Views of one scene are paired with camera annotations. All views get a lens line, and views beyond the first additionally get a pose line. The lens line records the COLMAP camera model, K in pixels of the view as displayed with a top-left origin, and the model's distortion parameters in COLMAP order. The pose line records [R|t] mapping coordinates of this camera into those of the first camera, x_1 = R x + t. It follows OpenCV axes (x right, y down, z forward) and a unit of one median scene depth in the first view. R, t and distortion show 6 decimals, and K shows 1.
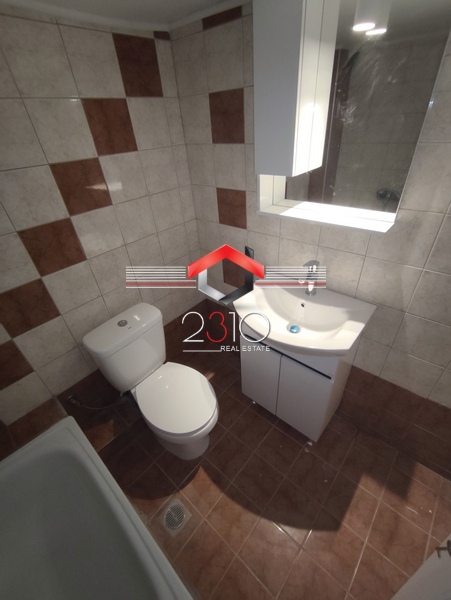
lens RADIAL K [[264.7, 0, 225.1], [0, 264.7, 305.5], [0, 0, 1]] dist [-0.005537, 0.005035]
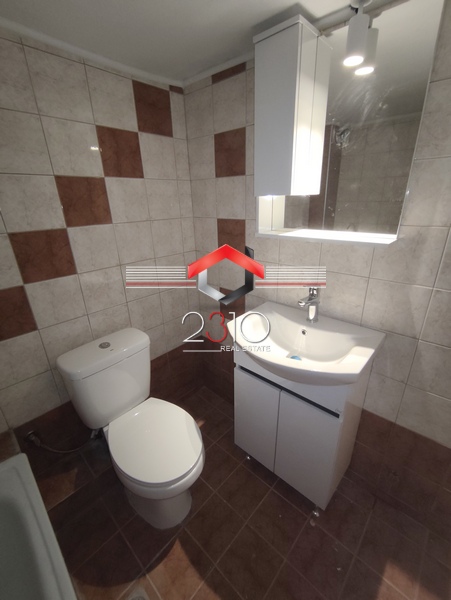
lens RADIAL K [[264.7, 0, 225.1], [0, 264.7, 305.5], [0, 0, 1]] dist [-0.005537, 0.005035]
pose [[0.998774, 0.048934, -0.007412, 0.024387], [-0.049311, 0.971094, -0.233547, 0.131495], [-0.004231, 0.233626, 0.972317, 0.089951]]
